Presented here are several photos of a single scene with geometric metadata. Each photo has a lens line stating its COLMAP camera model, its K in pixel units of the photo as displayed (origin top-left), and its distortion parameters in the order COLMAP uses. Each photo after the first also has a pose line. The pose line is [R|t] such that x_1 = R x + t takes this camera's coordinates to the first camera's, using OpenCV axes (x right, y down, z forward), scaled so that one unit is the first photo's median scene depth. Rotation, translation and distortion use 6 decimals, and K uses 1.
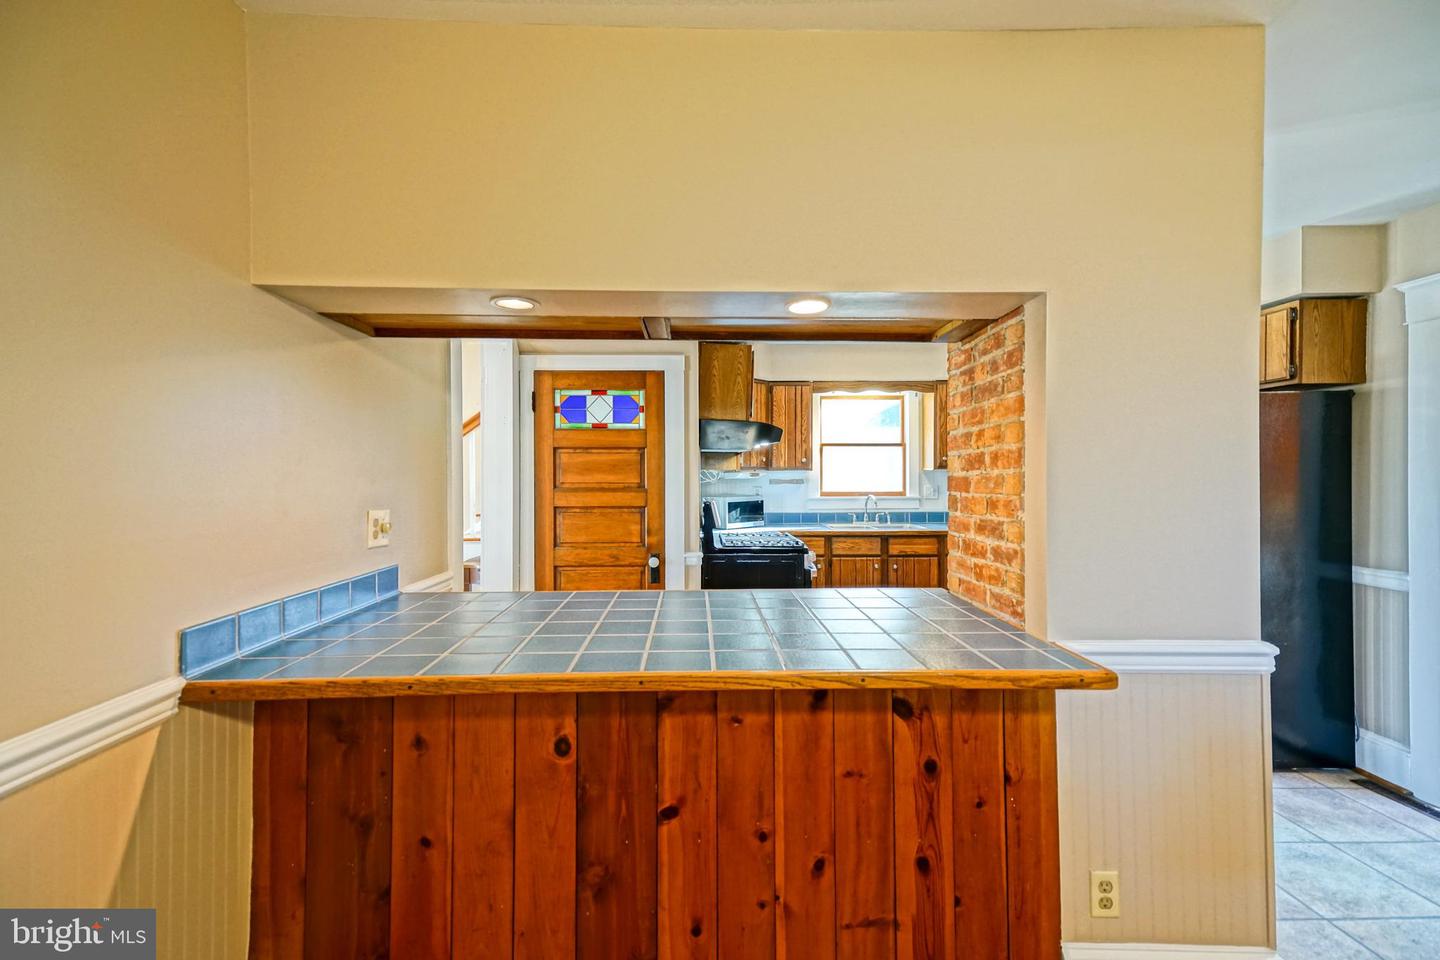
lens RADIAL K [[640.3, 0, 716.8], [0, 640.3, 476.1], [0, 0, 1]] dist [0.005108, 0.000946]
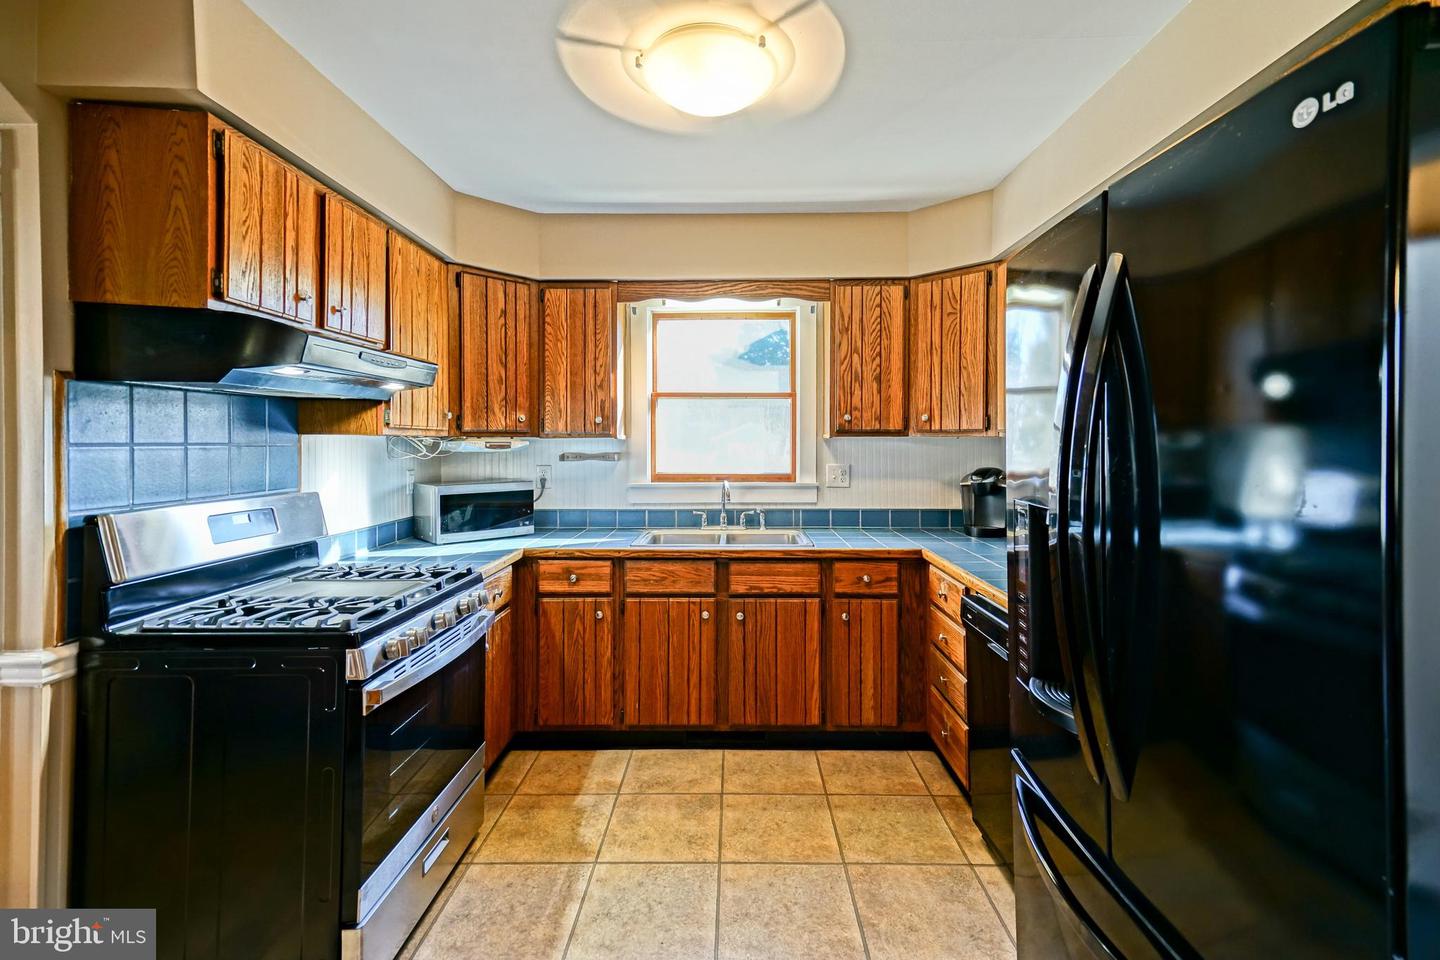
lens RADIAL K [[640.3, 0, 729.1], [0, 640.3, 449.0], [0, 0, 1]] dist [0.005108, 0.000946]
pose [[0.999536, 0.000246, -0.030443, 0.268541], [-0.000109, 0.999990, 0.004502, -0.001502], [0.030443, -0.004497, 0.999526, 0.434579]]
